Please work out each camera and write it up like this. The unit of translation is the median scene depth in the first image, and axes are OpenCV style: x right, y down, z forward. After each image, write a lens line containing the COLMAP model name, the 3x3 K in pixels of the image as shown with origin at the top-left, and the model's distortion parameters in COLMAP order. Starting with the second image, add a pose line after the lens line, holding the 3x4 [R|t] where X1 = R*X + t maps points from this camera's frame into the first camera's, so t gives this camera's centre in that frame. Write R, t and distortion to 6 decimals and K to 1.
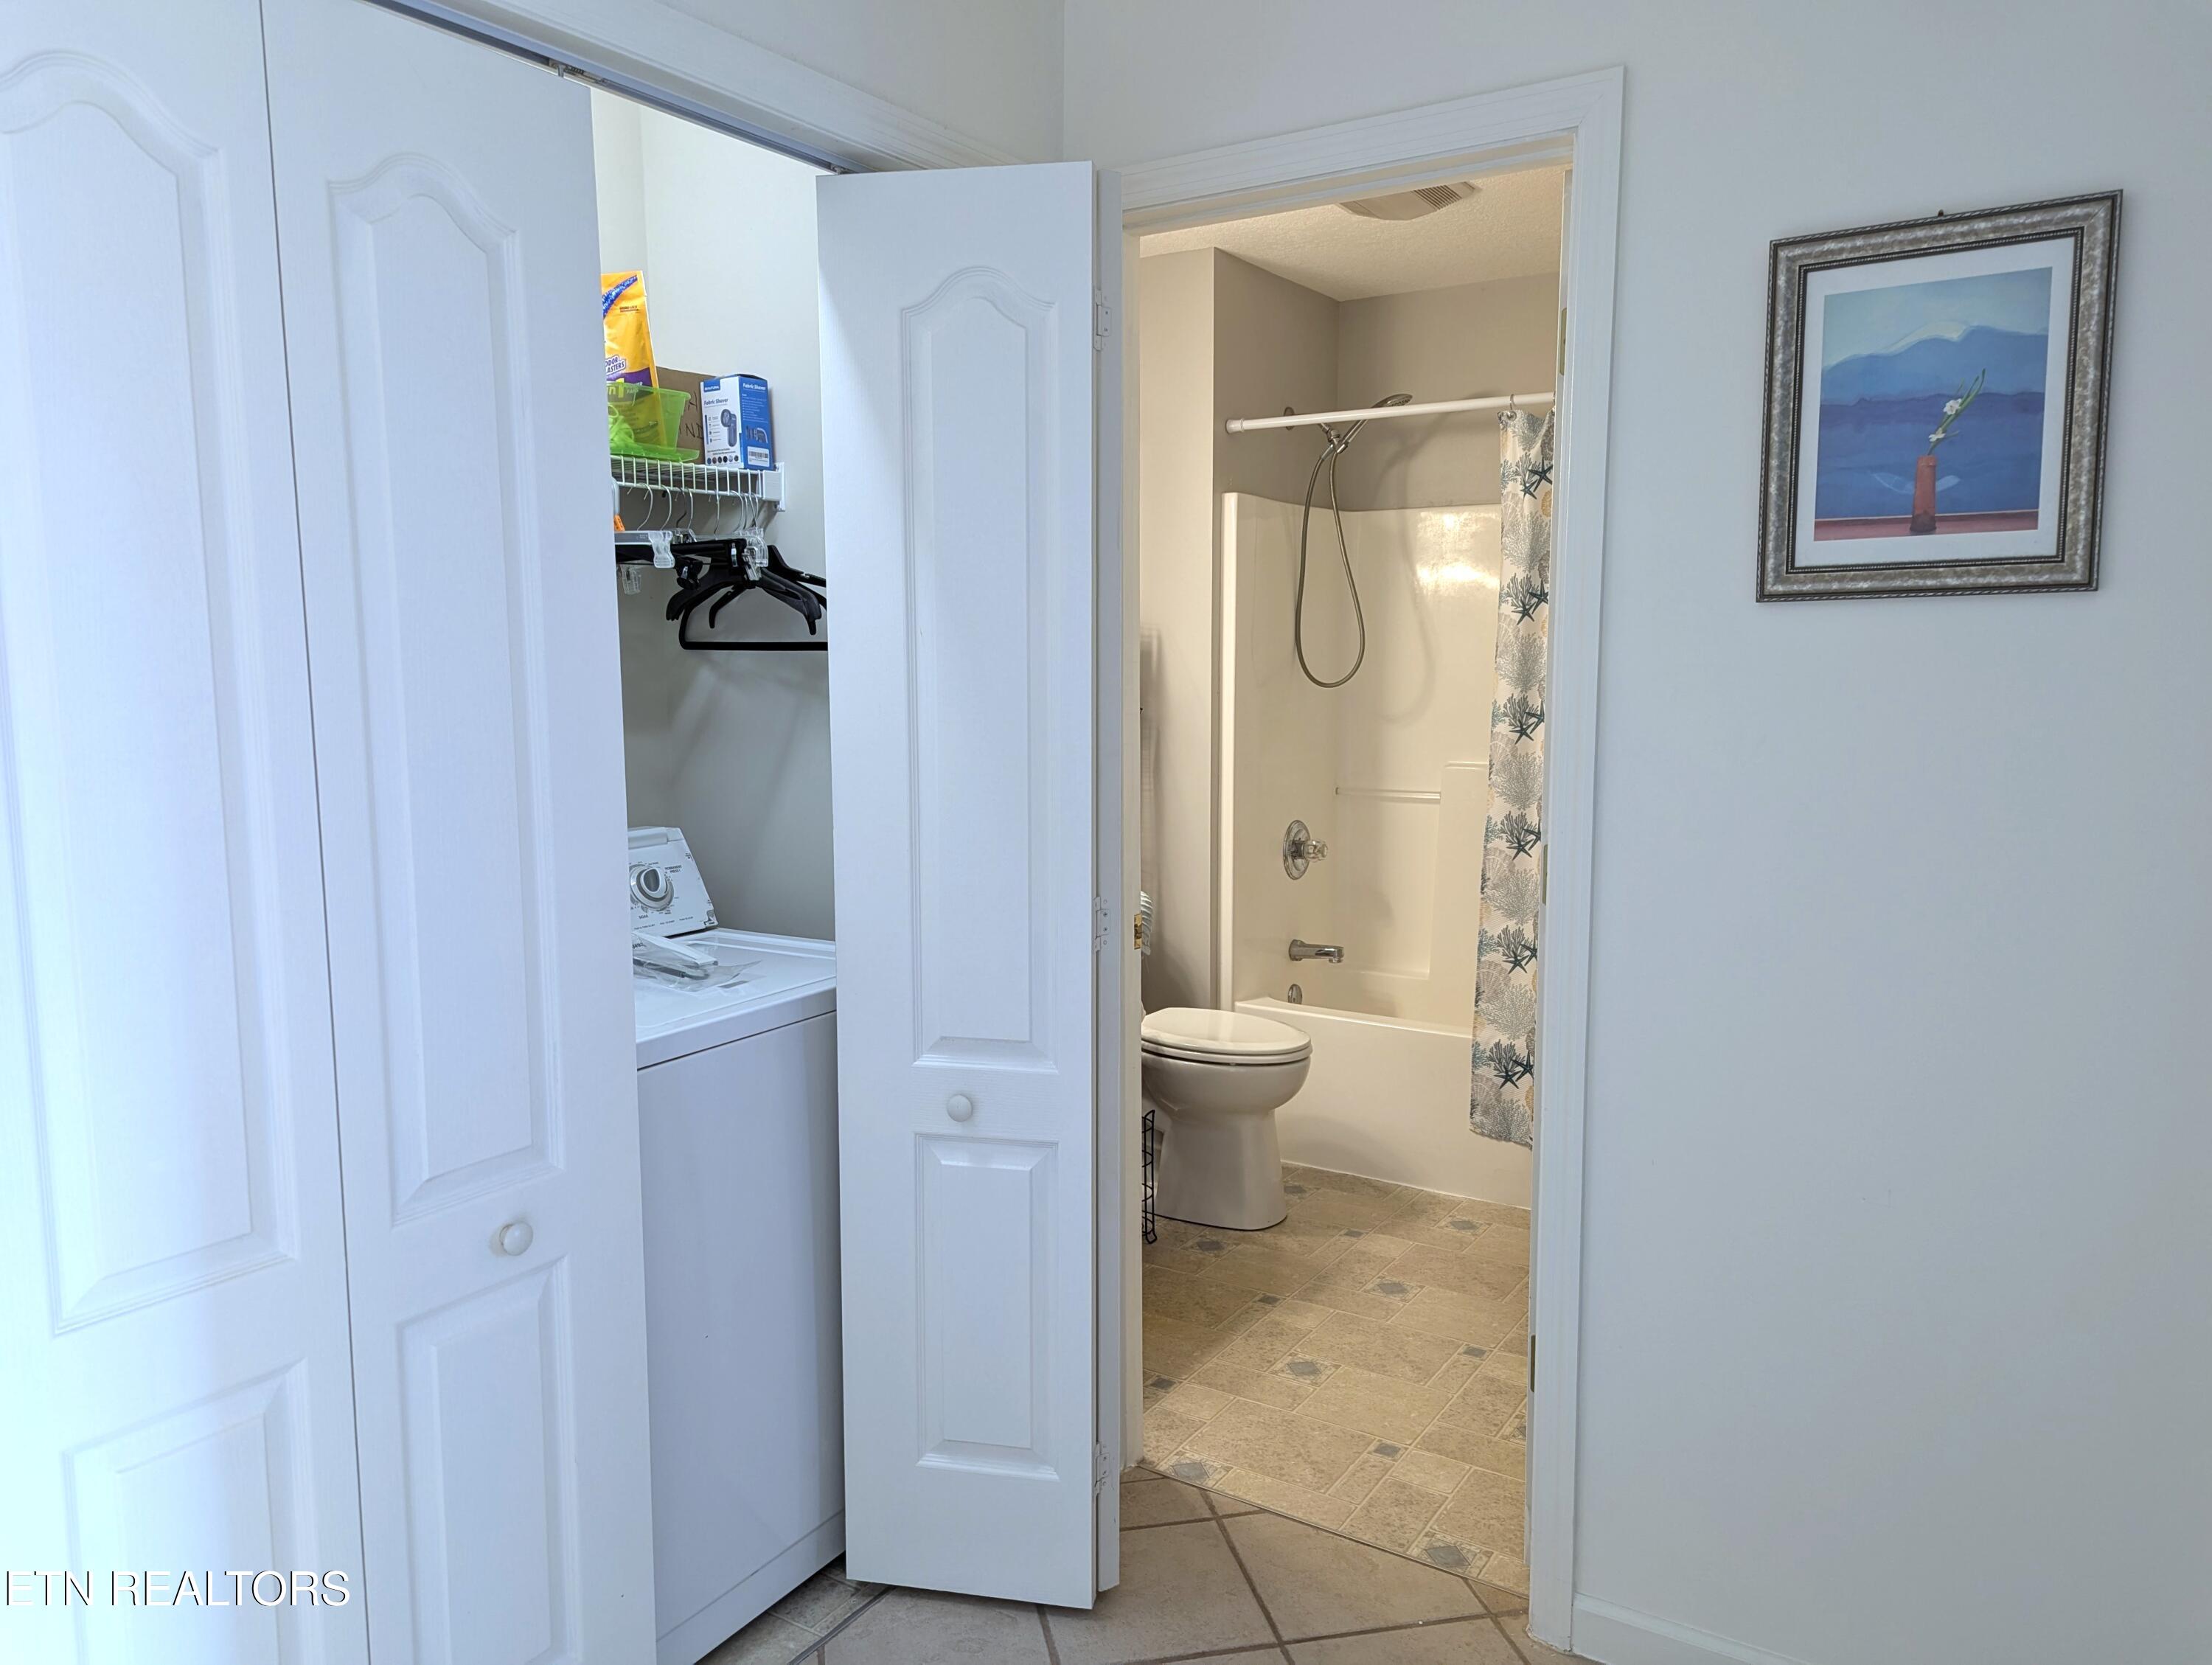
lens RADIAL K [[1553.3, 0, 1100.9], [0, 1553.3, 824.5], [0, 0, 1]] dist [0.066501, -0.053028]
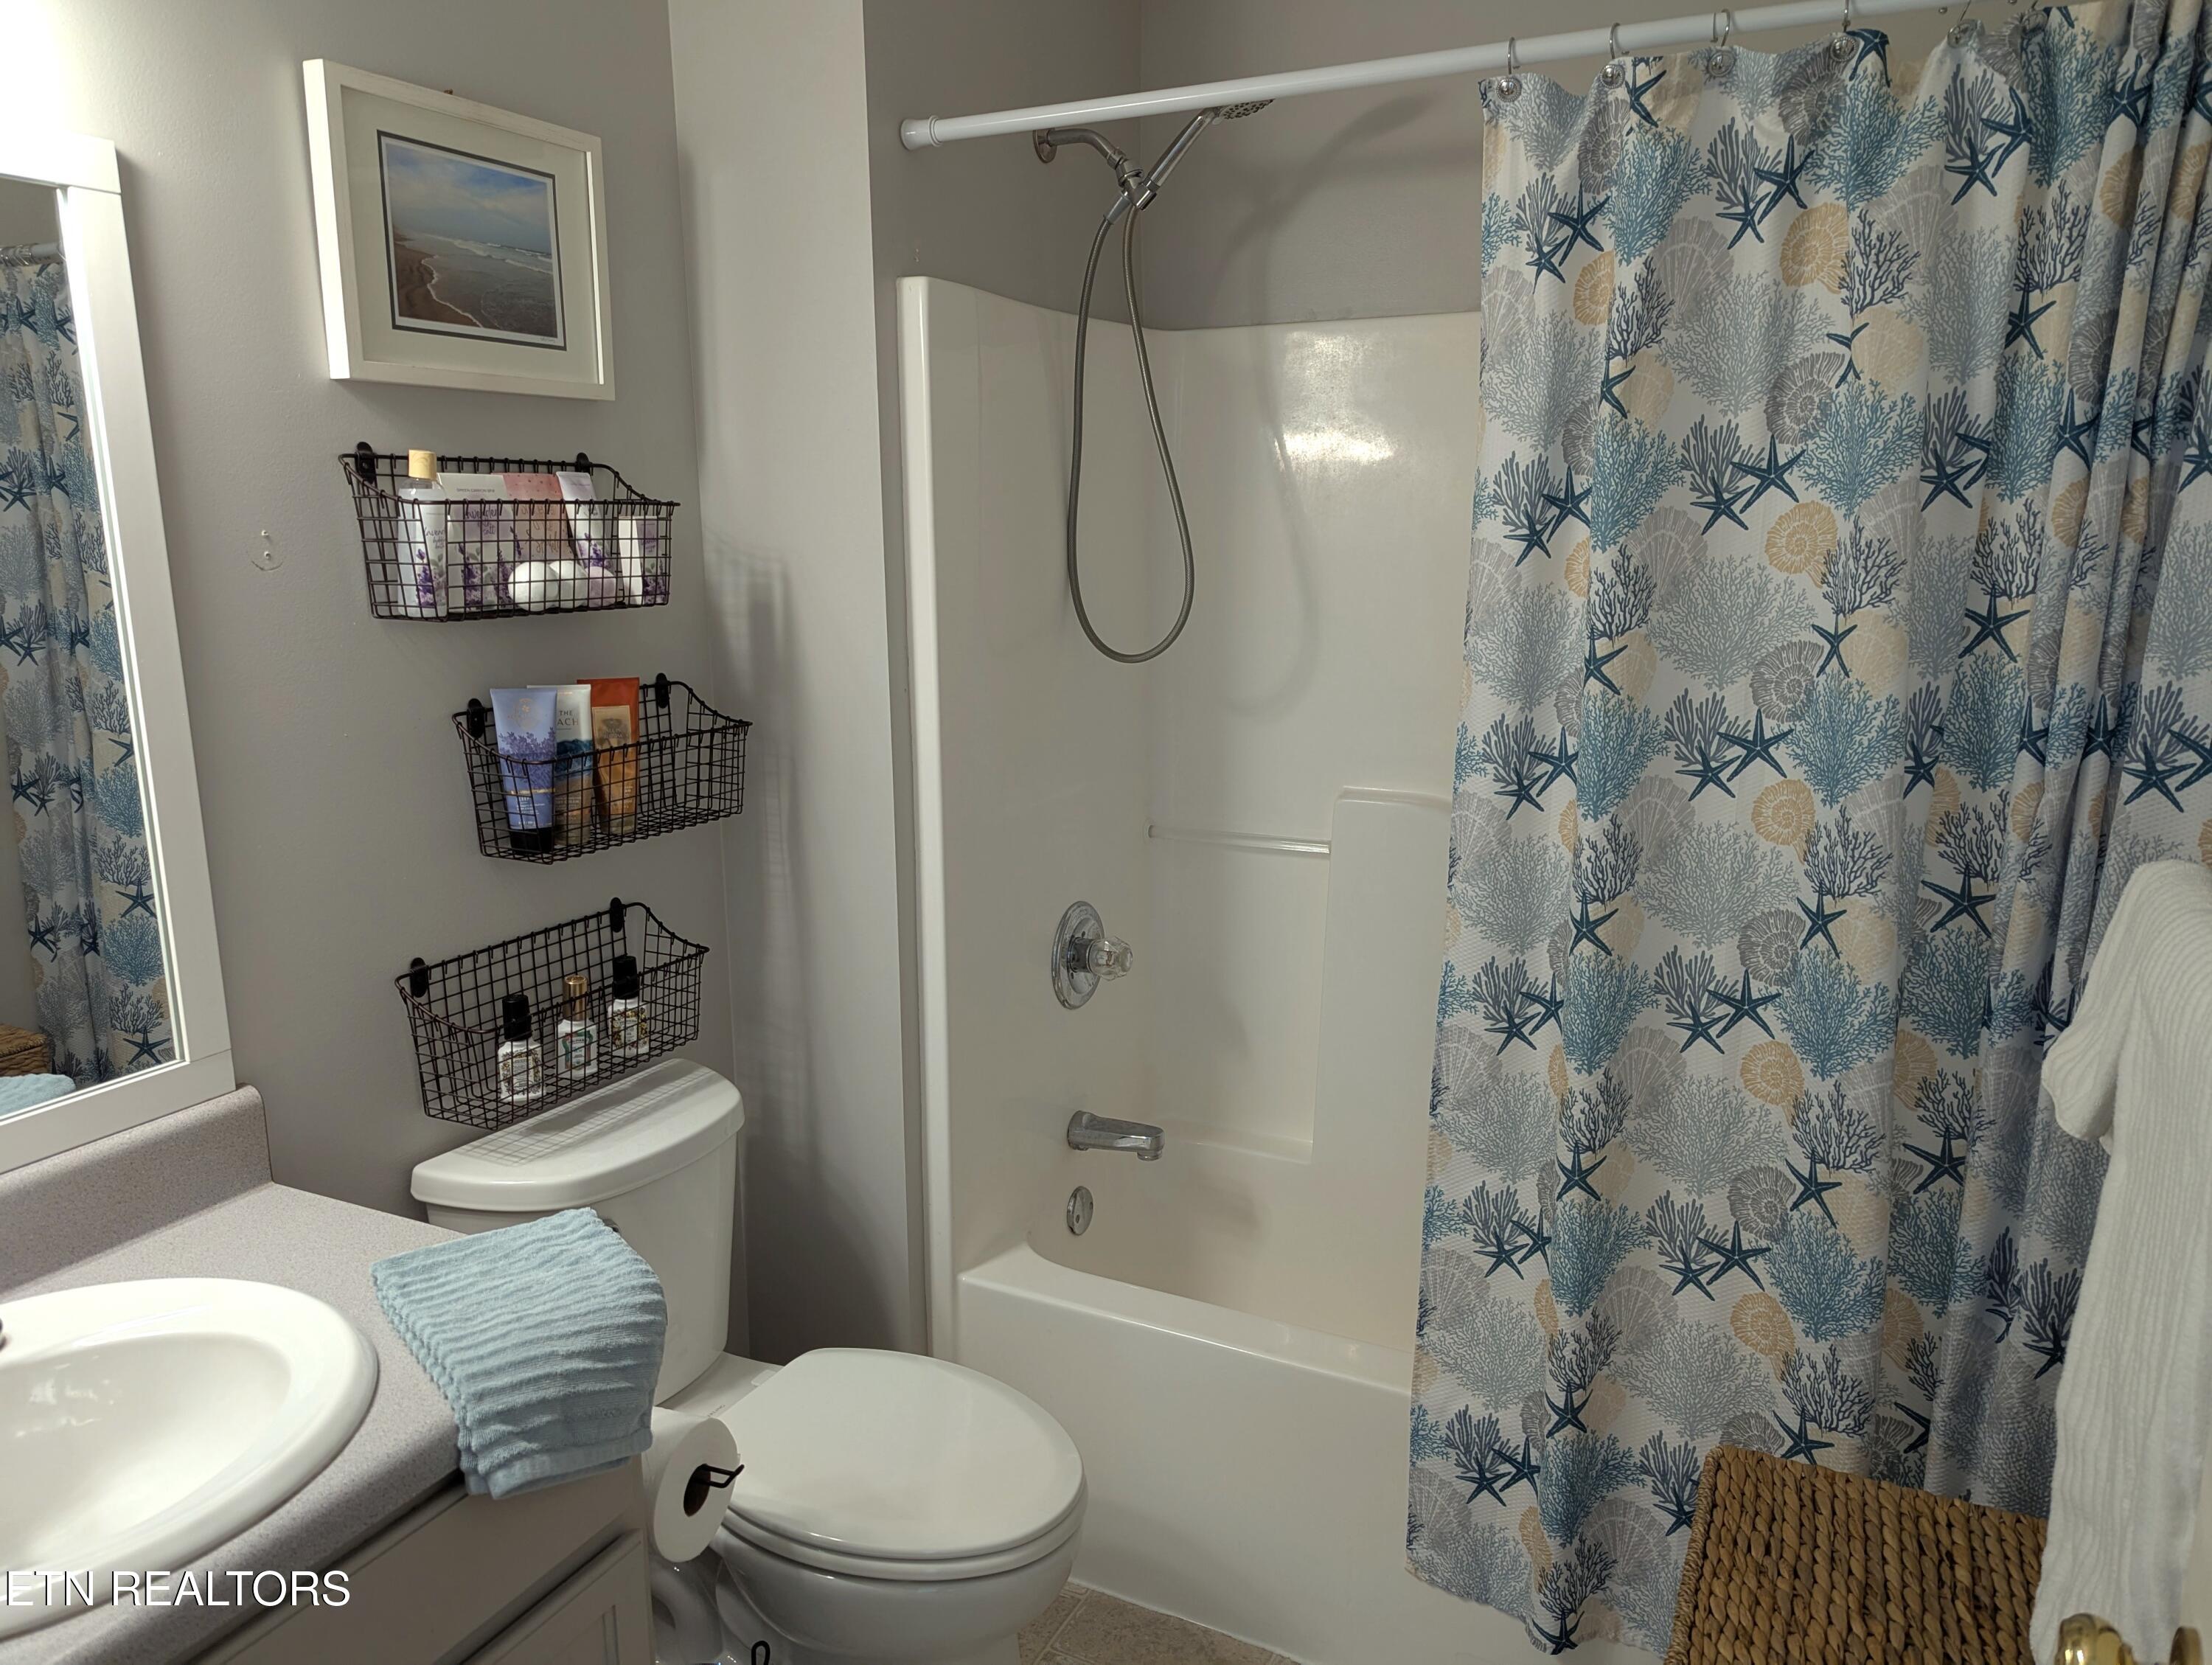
lens RADIAL K [[1553.3, 0, 1100.9], [0, 1553.3, 824.5], [0, 0, 1]] dist [0.066501, -0.053028]
pose [[0.994737, -0.022990, 0.099851, 0.094537], [0.014548, 0.996320, 0.084468, -0.089994], [-0.101426, -0.082571, 0.991411, 0.534461]]
